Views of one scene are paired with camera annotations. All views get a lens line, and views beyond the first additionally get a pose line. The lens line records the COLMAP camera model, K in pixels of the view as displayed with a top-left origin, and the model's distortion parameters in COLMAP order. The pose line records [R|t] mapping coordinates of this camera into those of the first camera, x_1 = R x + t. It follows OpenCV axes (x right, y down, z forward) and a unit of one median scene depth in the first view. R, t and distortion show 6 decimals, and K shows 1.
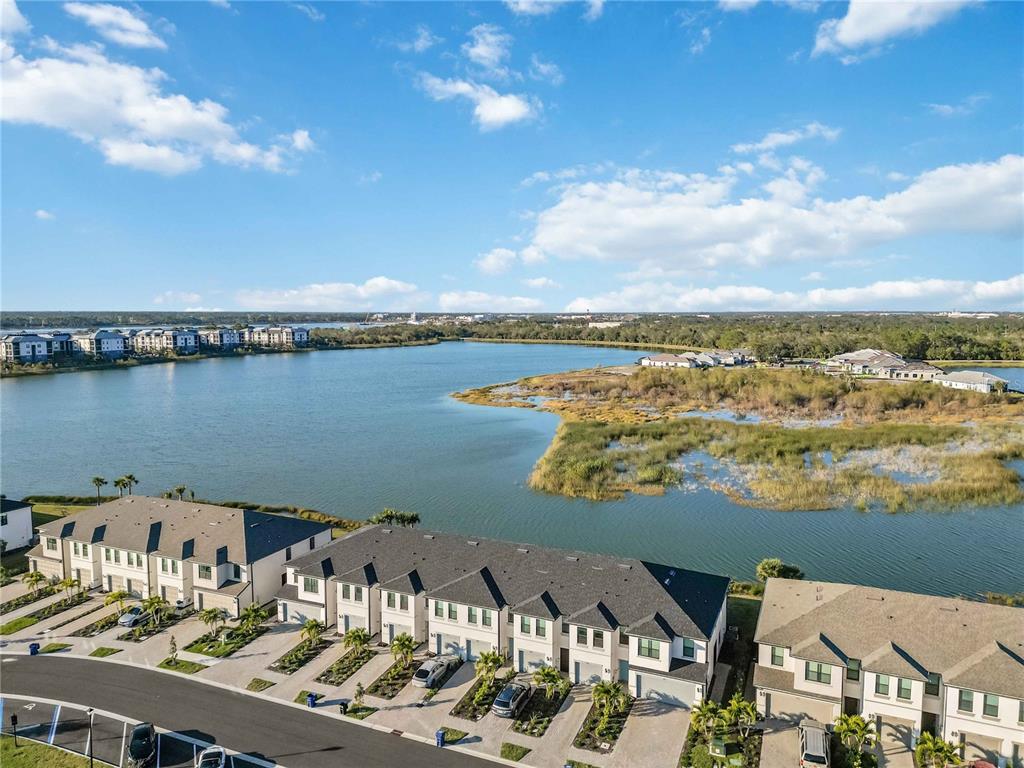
lens RADIAL K [[713.2, 0, 509.7], [0, 713.2, 384.5], [0, 0, 1]] dist [0.088710, -0.087106]
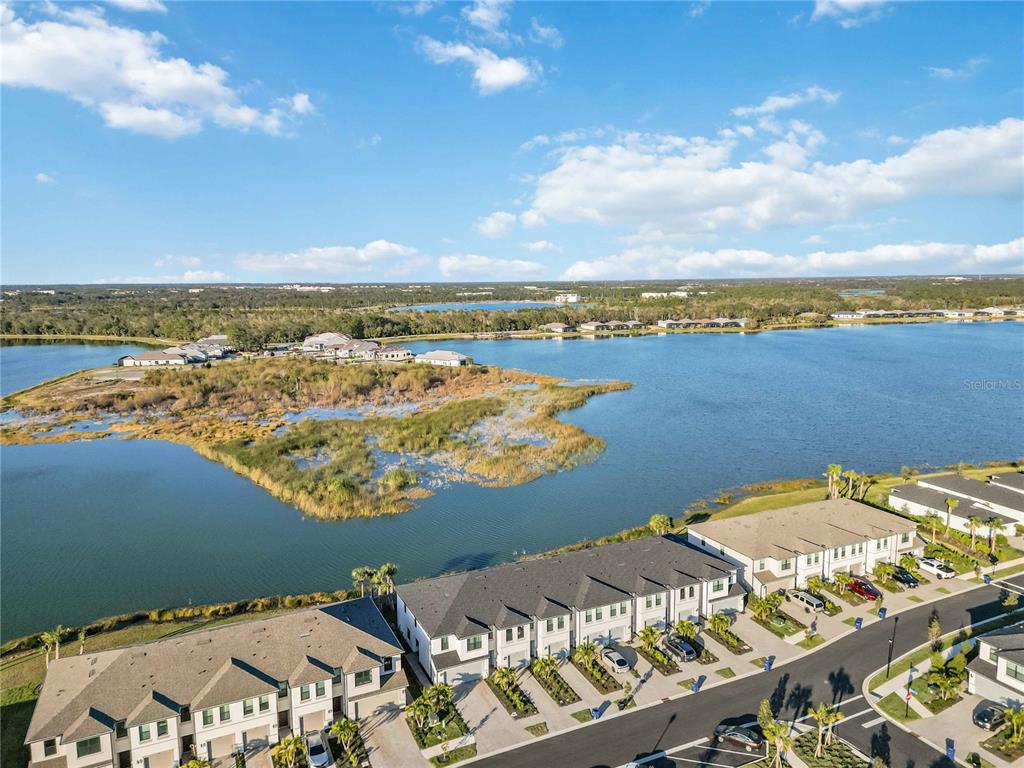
lens RADIAL K [[713.2, 0, 509.7], [0, 713.2, 384.5], [0, 0, 1]] dist [0.088710, -0.087106]
pose [[0.660136, -0.115198, 0.742260, -0.990580], [0.086226, 0.993259, 0.077468, -0.188433], [-0.746181, 0.012863, 0.665619, 0.224804]]
